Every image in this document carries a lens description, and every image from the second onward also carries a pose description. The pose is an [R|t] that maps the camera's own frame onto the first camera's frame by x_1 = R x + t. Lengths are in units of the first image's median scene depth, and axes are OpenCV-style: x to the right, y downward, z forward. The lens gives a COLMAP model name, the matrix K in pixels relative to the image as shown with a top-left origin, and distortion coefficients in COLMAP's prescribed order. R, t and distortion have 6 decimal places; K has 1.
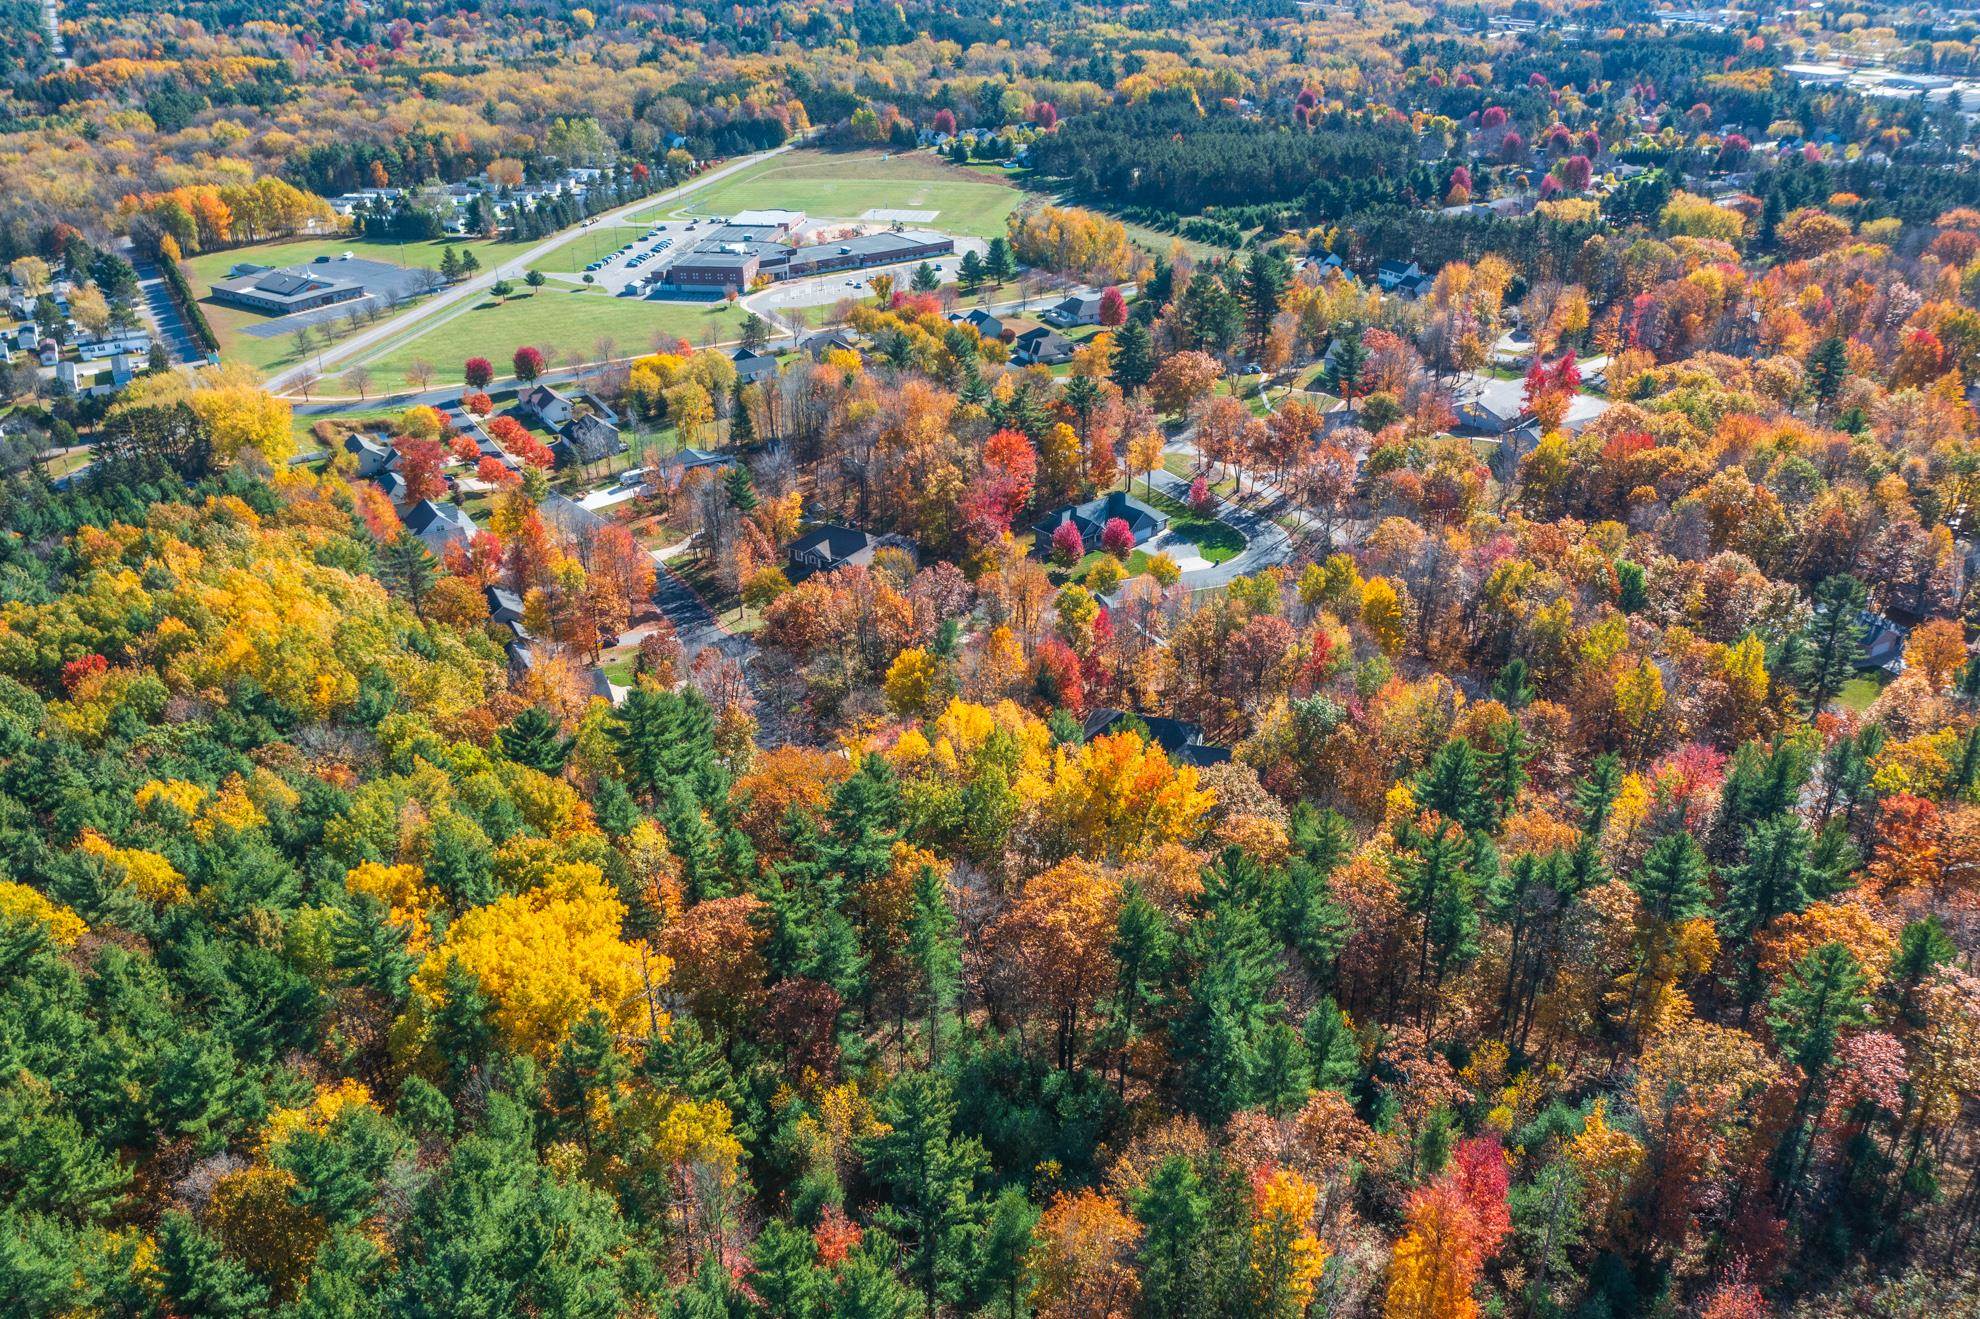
lens RADIAL K [[1583.0, 0, 990.0], [0, 1583.0, 659.5], [0, 0, 1]] dist [-0.005876, -0.007768]
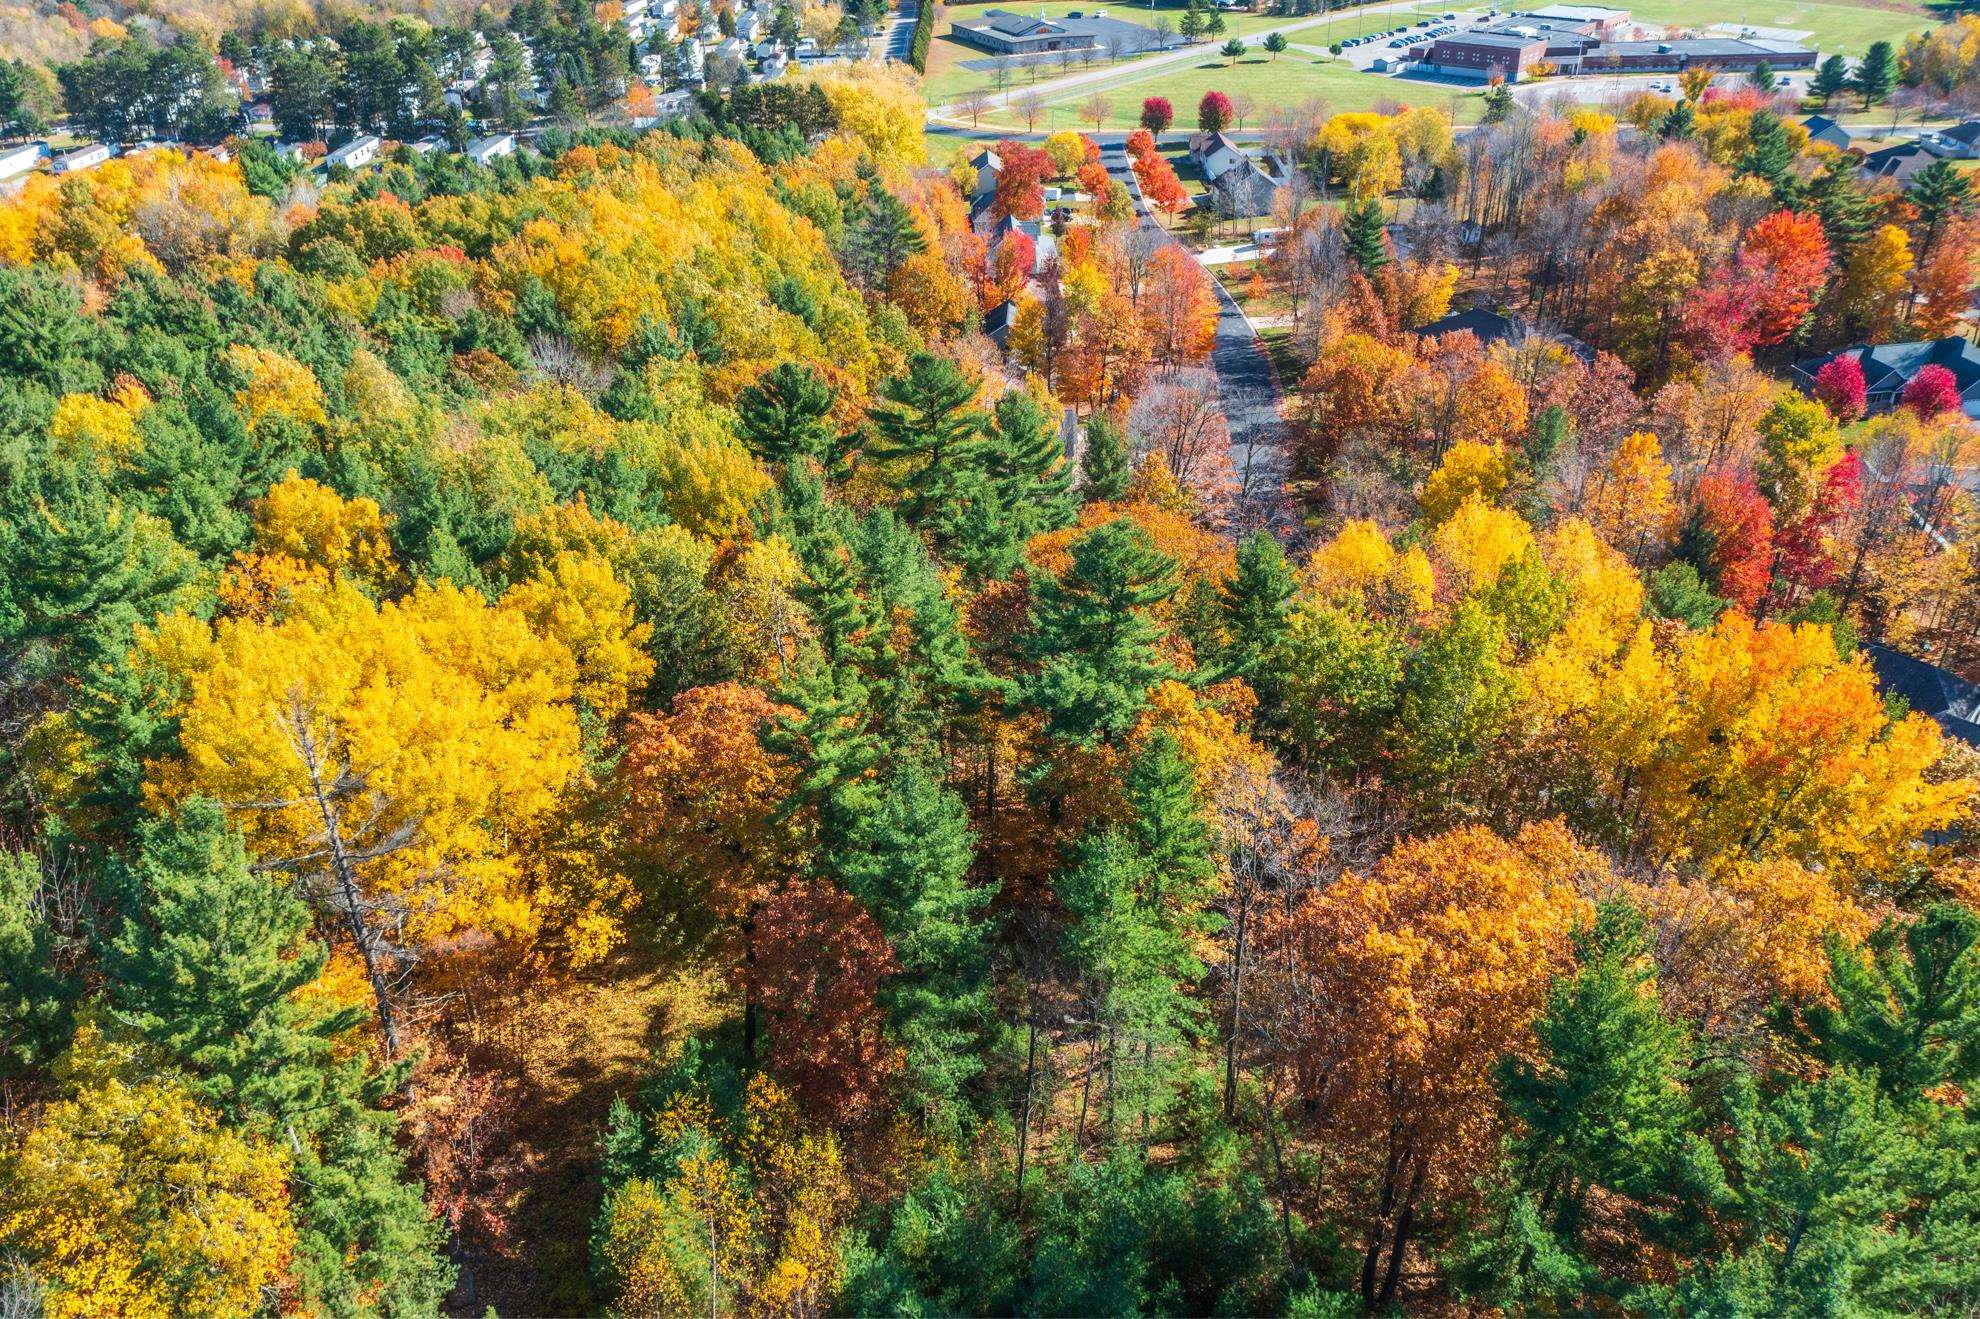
lens RADIAL K [[1583.0, 0, 990.0], [0, 1583.0, 659.5], [0, 0, 1]] dist [-0.005876, -0.007768]
pose [[0.870645, 0.250561, -0.423315, 0.026647], [-0.221698, 0.968068, 0.117027, 0.018761], [0.439120, -0.008041, 0.898392, 0.158028]]
